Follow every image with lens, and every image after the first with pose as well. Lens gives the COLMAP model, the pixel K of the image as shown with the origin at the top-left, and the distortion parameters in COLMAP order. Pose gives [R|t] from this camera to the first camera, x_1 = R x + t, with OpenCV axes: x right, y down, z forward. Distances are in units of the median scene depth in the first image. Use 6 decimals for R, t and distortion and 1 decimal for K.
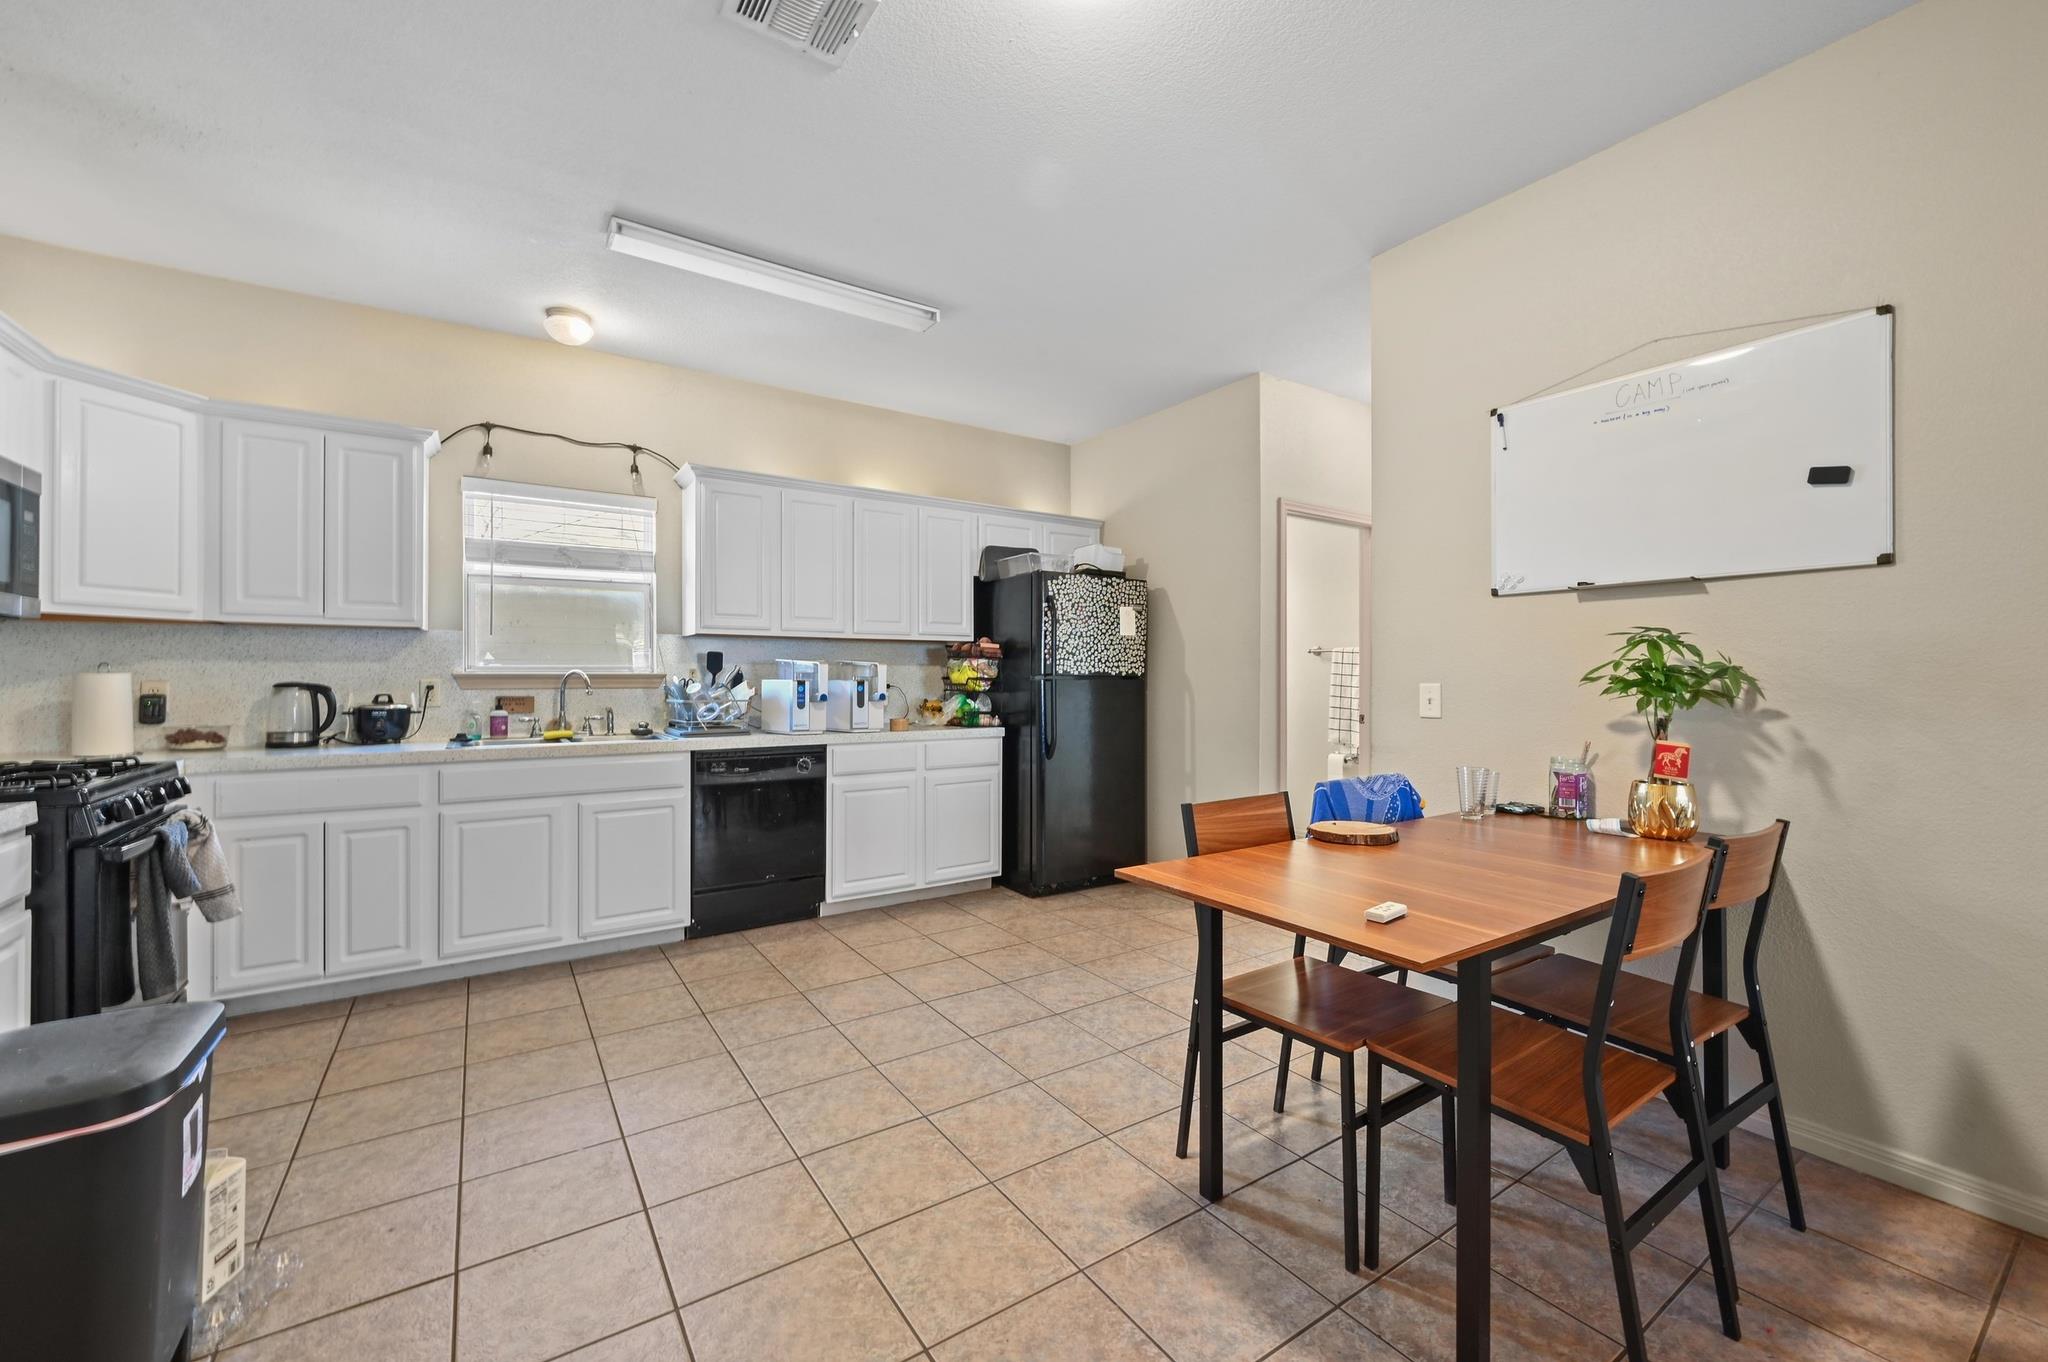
lens RADIAL K [[808.1, 0, 1025.5], [0, 808.1, 675.8], [0, 0, 1]] dist [-0.001168, 0.000686]
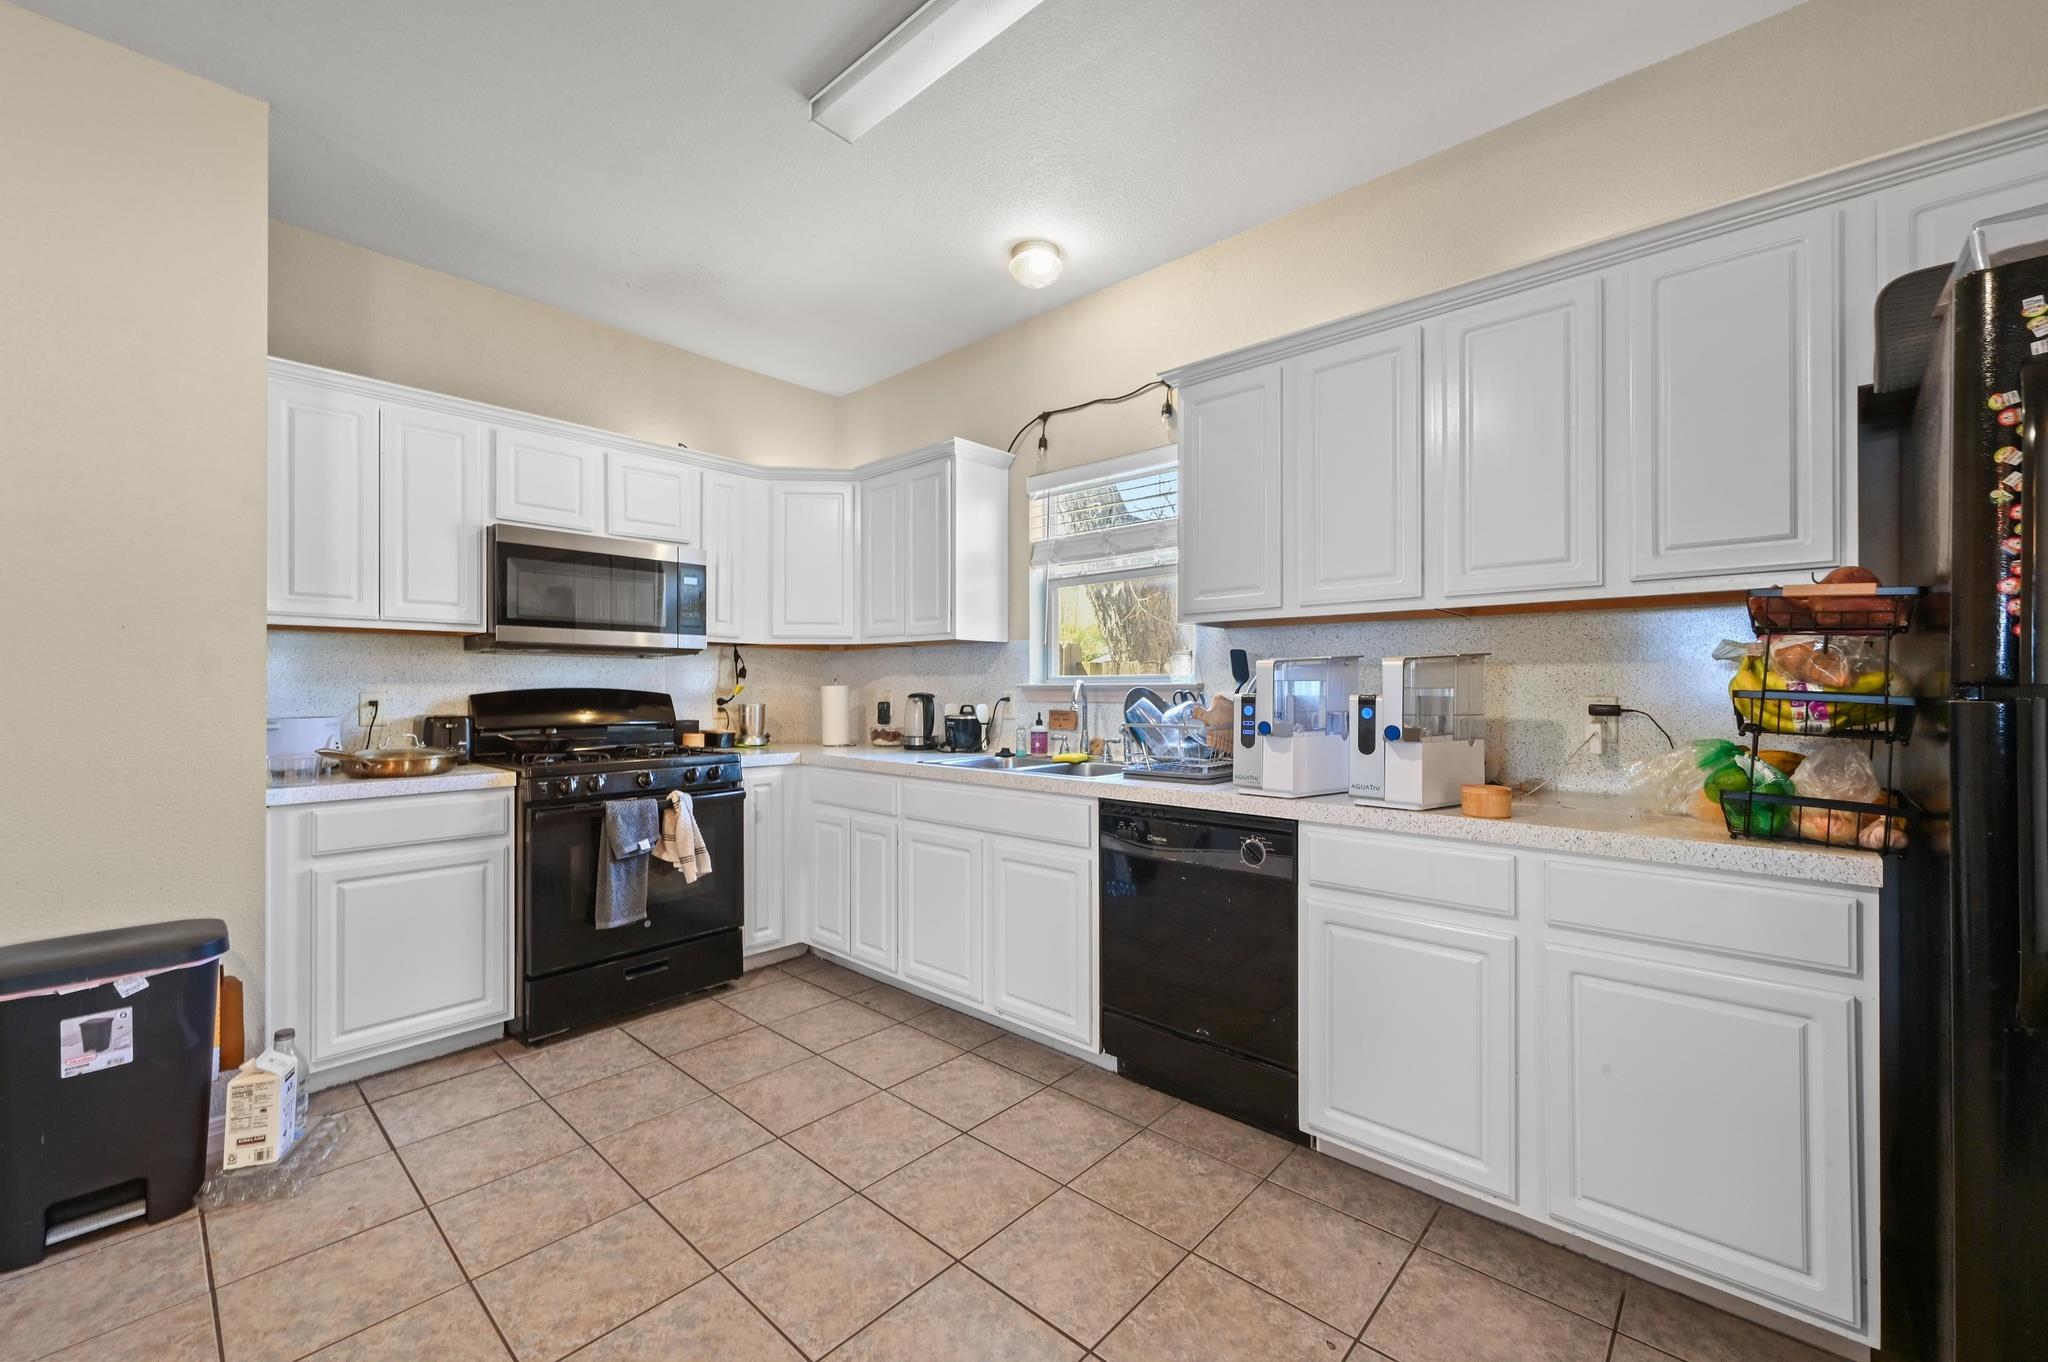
lens RADIAL K [[808.1, 0, 1030.2], [0, 808.1, 687.0], [0, 0, 1]] dist [-0.001168, 0.000686]
pose [[0.250449, -0.001127, -0.968129, 0.226340], [0.001494, 0.999999, -0.000777, 0.000231], [0.968129, -0.001252, 0.250450, 0.767120]]
